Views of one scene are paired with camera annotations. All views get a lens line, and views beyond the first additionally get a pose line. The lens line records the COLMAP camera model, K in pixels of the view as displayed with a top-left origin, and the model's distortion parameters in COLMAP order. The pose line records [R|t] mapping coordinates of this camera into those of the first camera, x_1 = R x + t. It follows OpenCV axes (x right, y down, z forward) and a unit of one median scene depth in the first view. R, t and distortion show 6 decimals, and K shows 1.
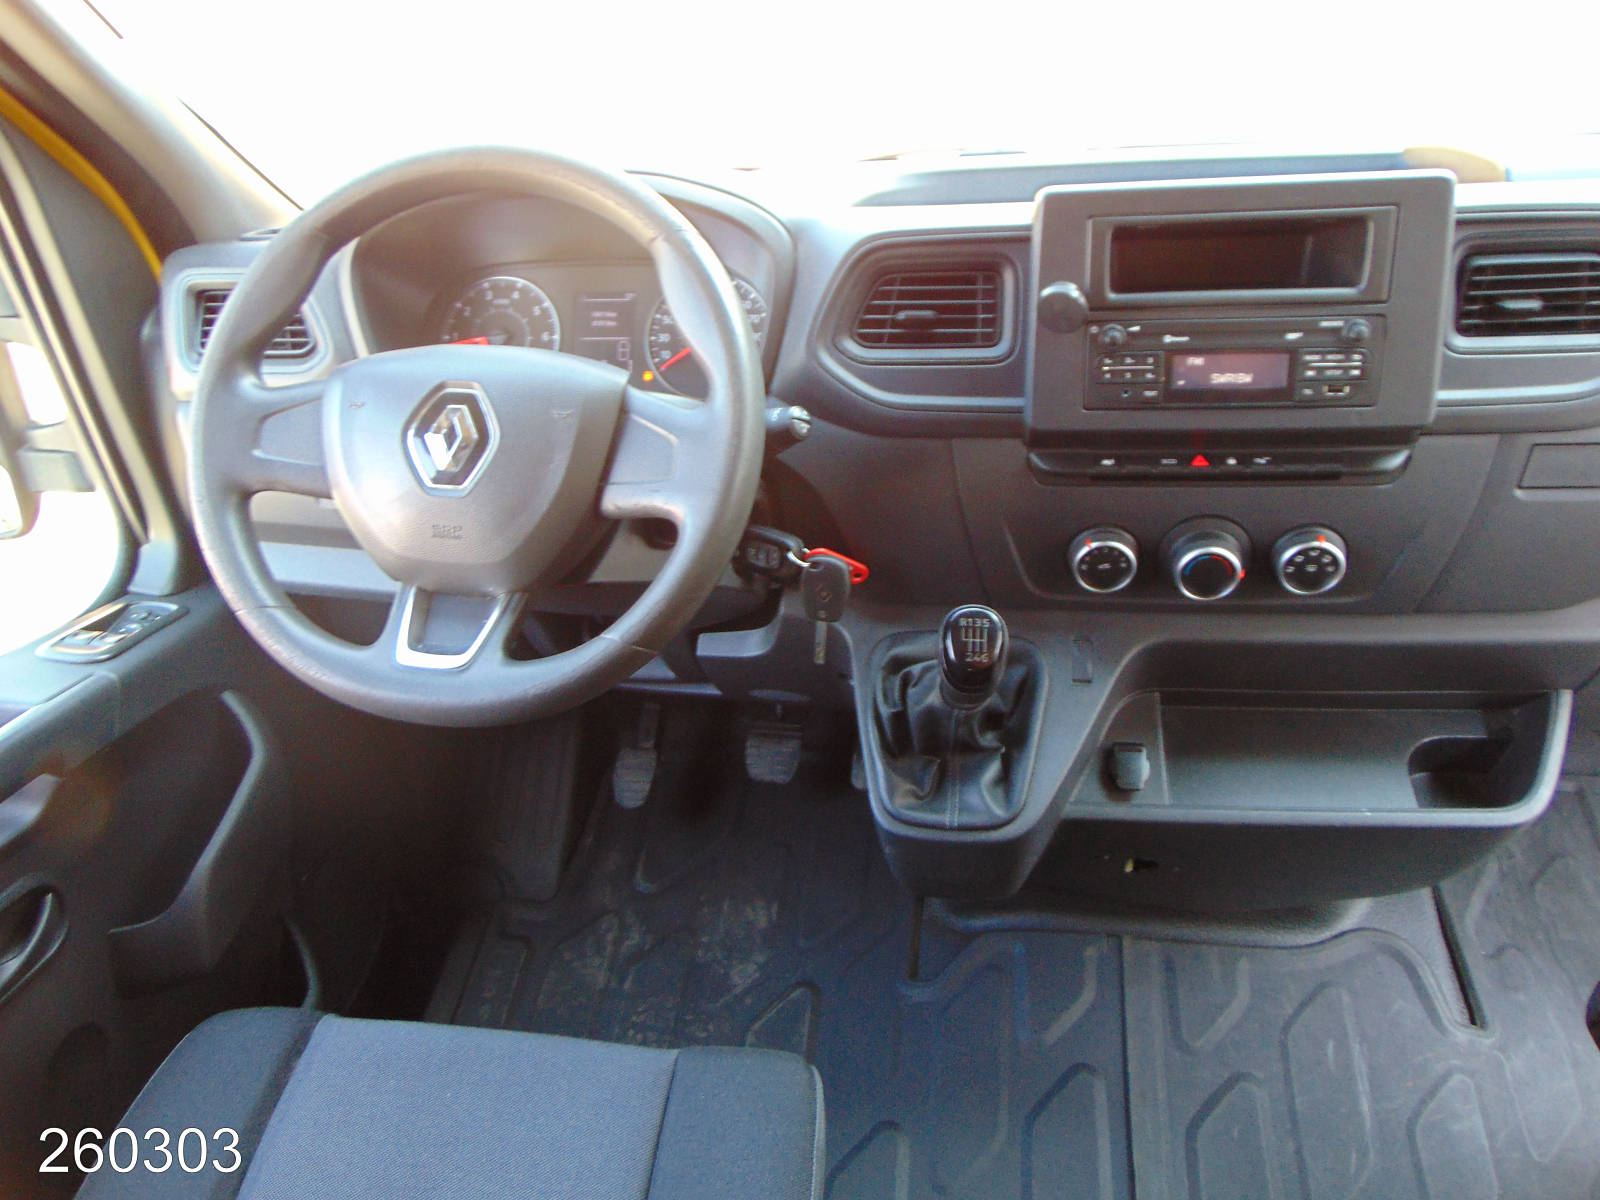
lens RADIAL K [[1303.5, 0, 800.0], [0, 1303.5, 600.0], [0, 0, 1]] dist [-0.000638, 0.100398]
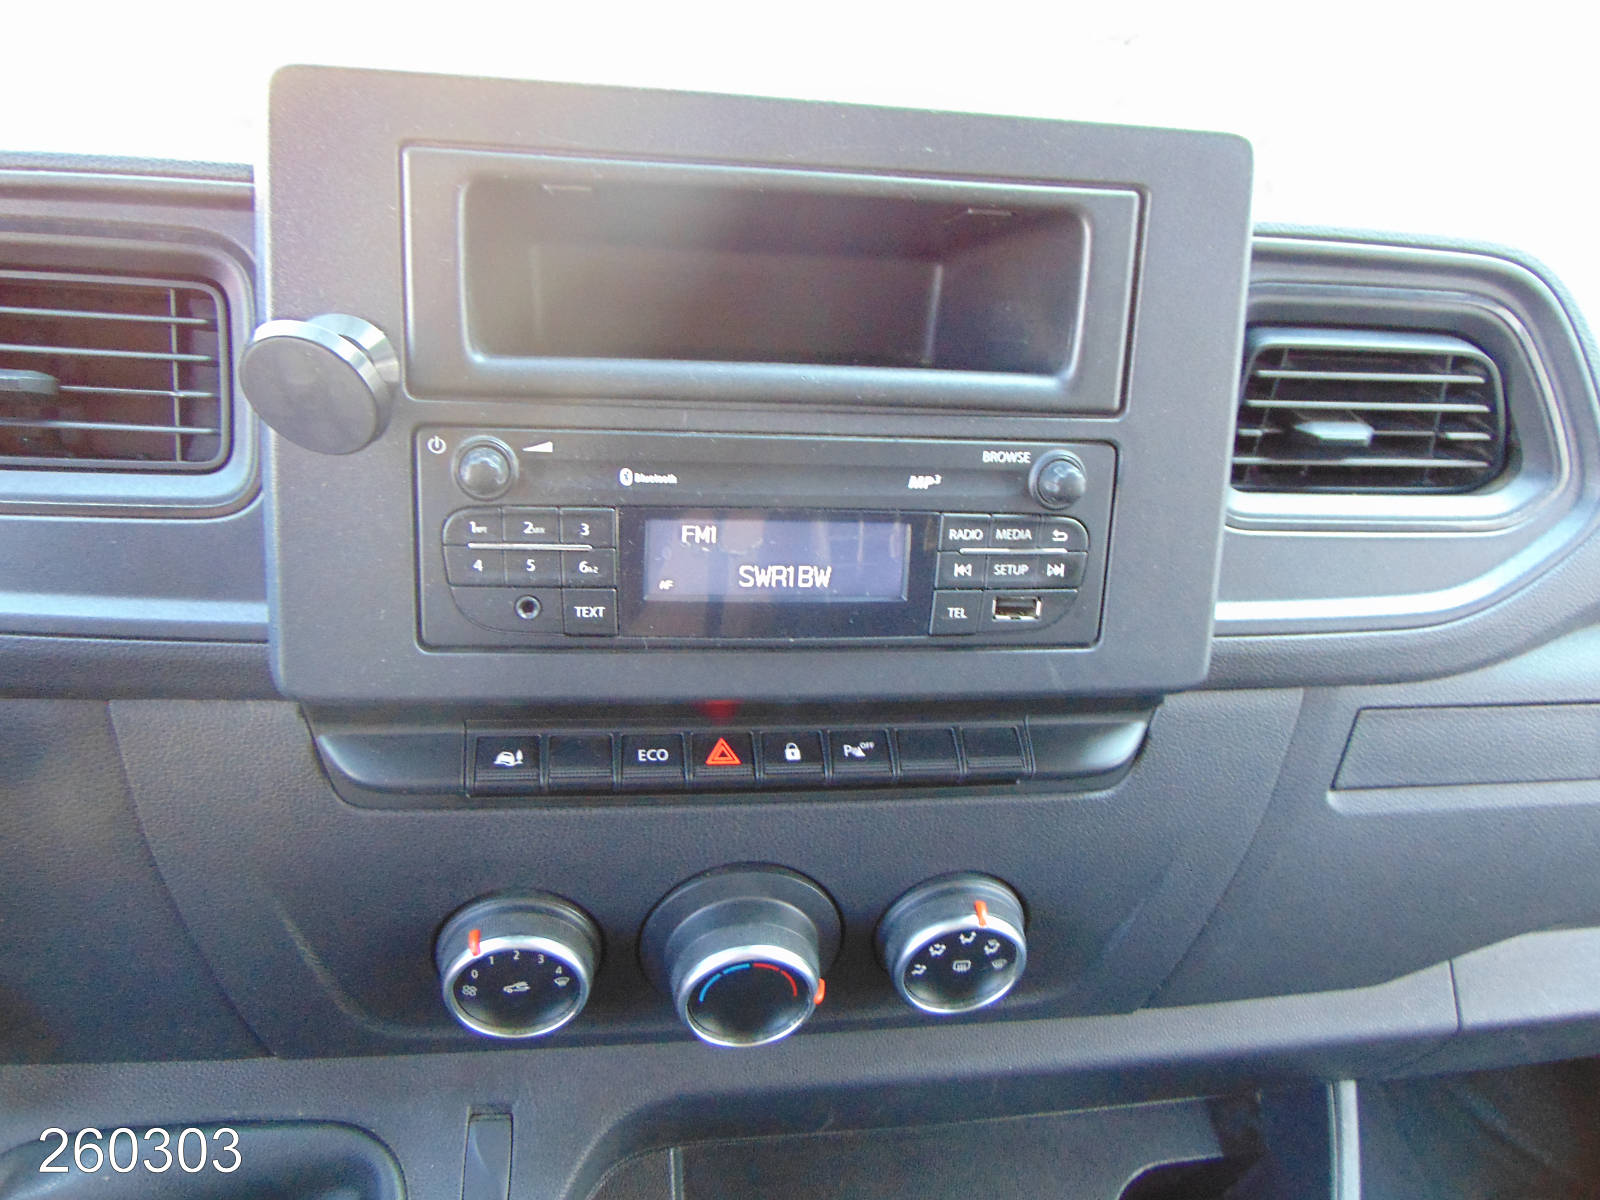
lens RADIAL K [[1399.0, 0, 800.0], [0, 1399.0, 600.0], [0, 0, 1]] dist [0.095917, -0.000015]
pose [[0.954381, 0.005834, 0.298536, 0.195824], [0.016727, 0.997194, -0.072963, -0.125389], [-0.298124, 0.074628, 0.951605, 0.557824]]
